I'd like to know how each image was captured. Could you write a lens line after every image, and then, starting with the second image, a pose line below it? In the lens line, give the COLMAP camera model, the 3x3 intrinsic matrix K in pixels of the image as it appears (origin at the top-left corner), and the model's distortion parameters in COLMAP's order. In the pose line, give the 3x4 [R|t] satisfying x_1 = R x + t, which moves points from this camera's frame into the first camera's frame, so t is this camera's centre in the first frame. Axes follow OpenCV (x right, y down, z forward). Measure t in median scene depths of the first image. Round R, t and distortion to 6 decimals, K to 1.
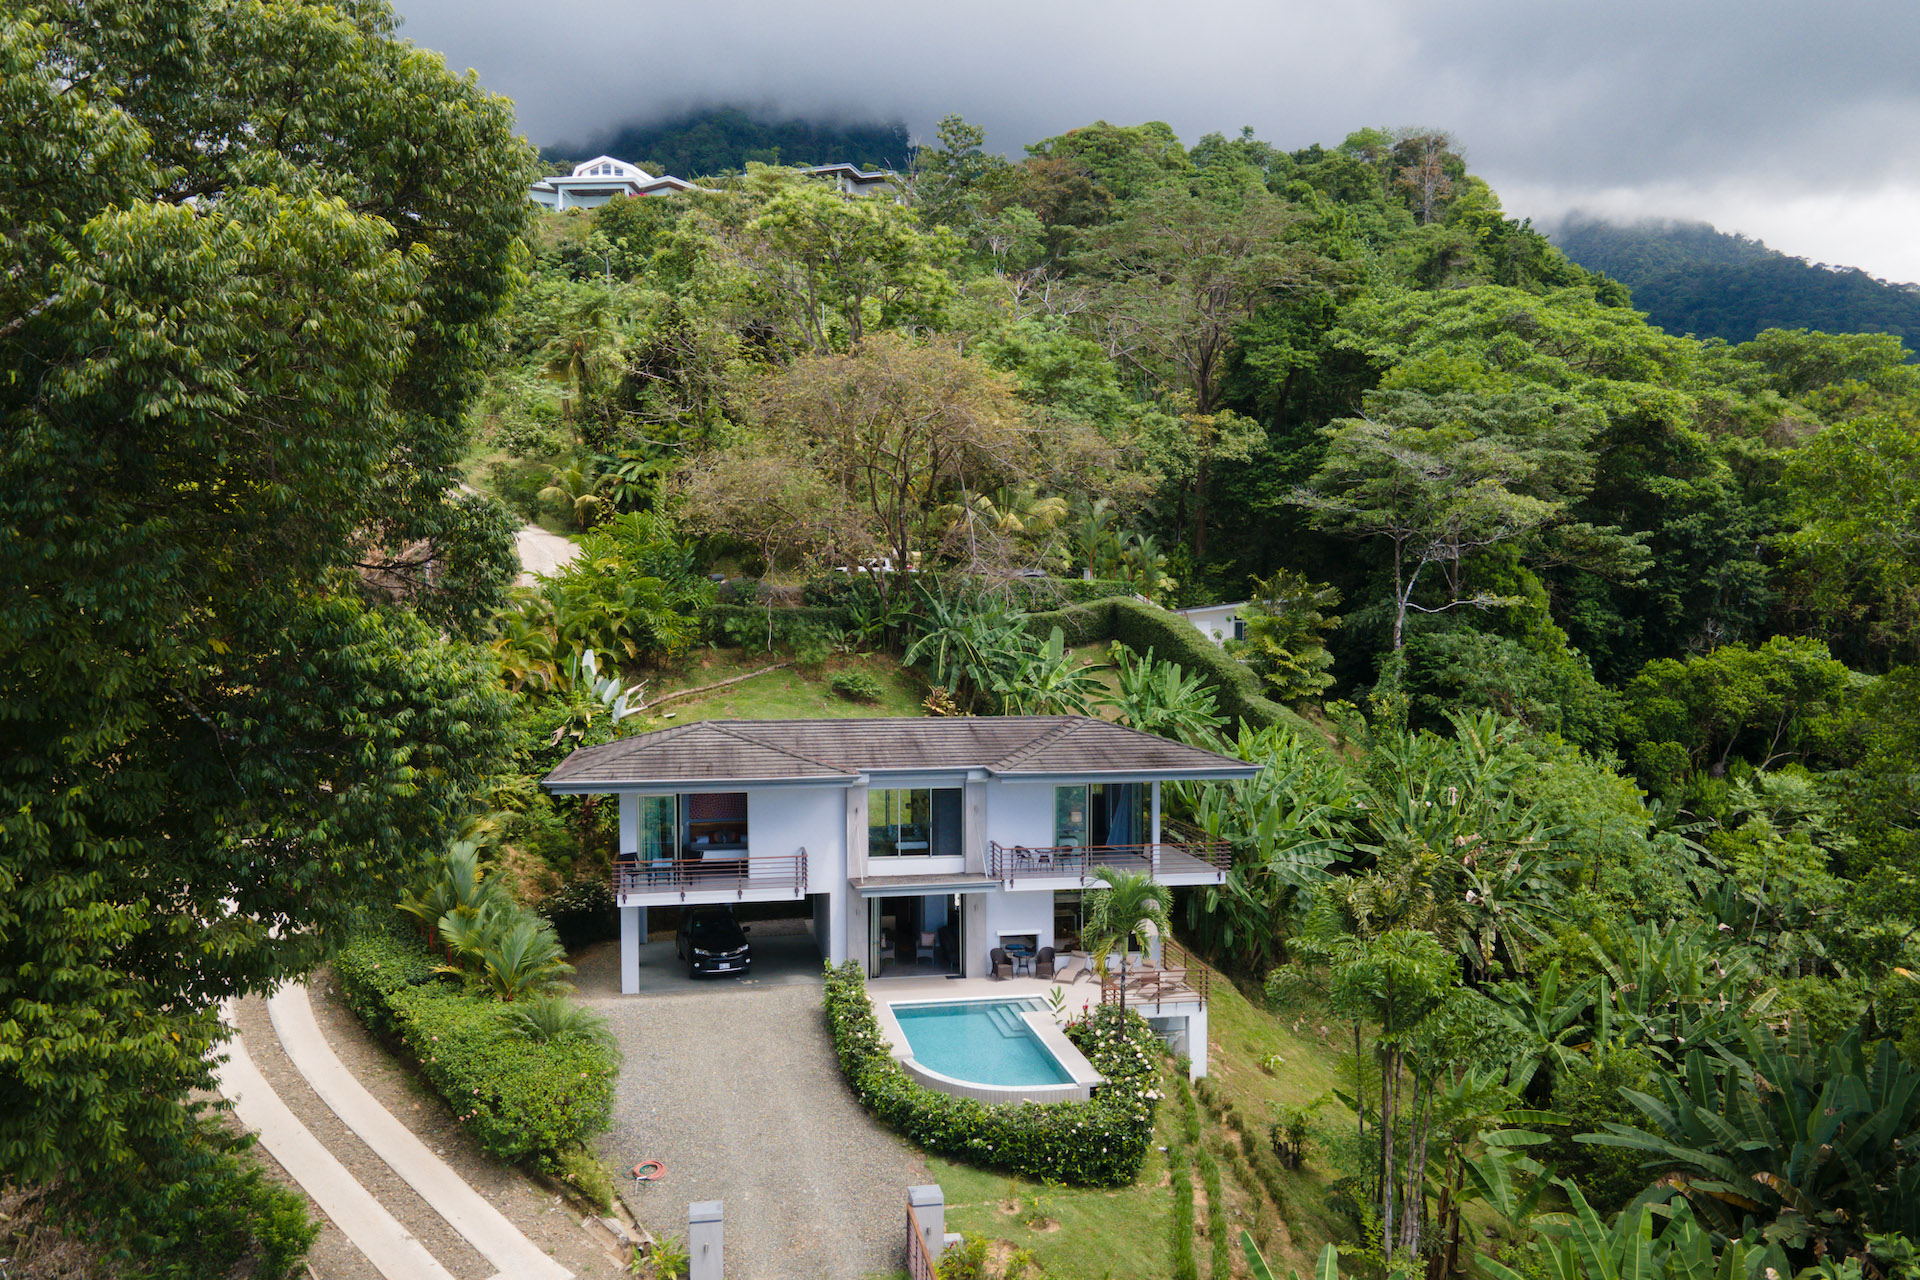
lens RADIAL K [[1390.8, 0, 953.6], [0, 1390.8, 697.1], [0, 0, 1]] dist [0.005108, 0.044492]
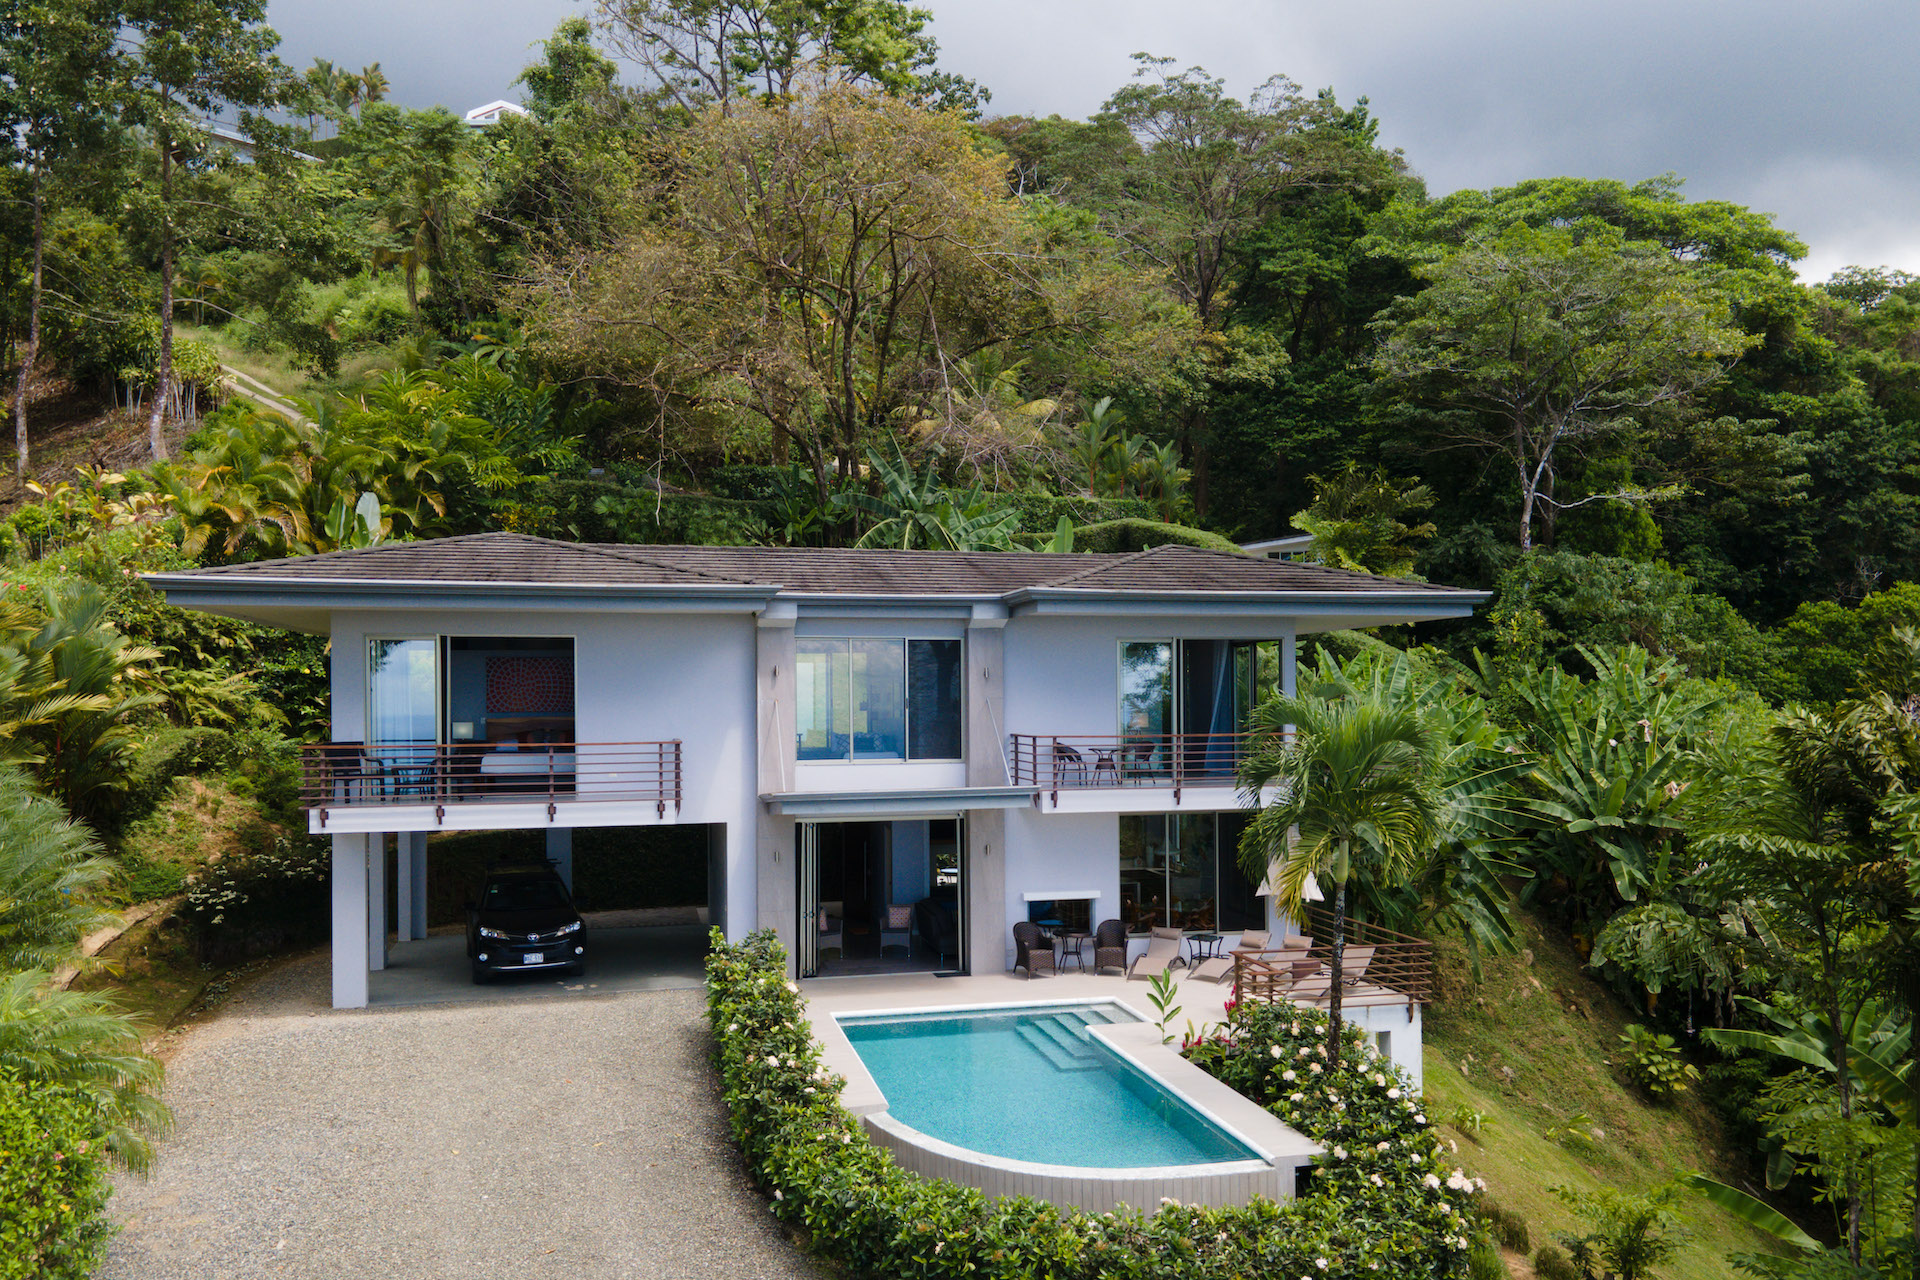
lens RADIAL K [[1390.8, 0, 953.6], [0, 1390.8, 697.1], [0, 0, 1]] dist [0.005108, 0.044492]
pose [[0.998999, -0.004056, 0.044548, -0.022436], [0.006528, 0.998438, -0.055483, 0.120724], [-0.044253, 0.055718, 0.997465, 0.432631]]
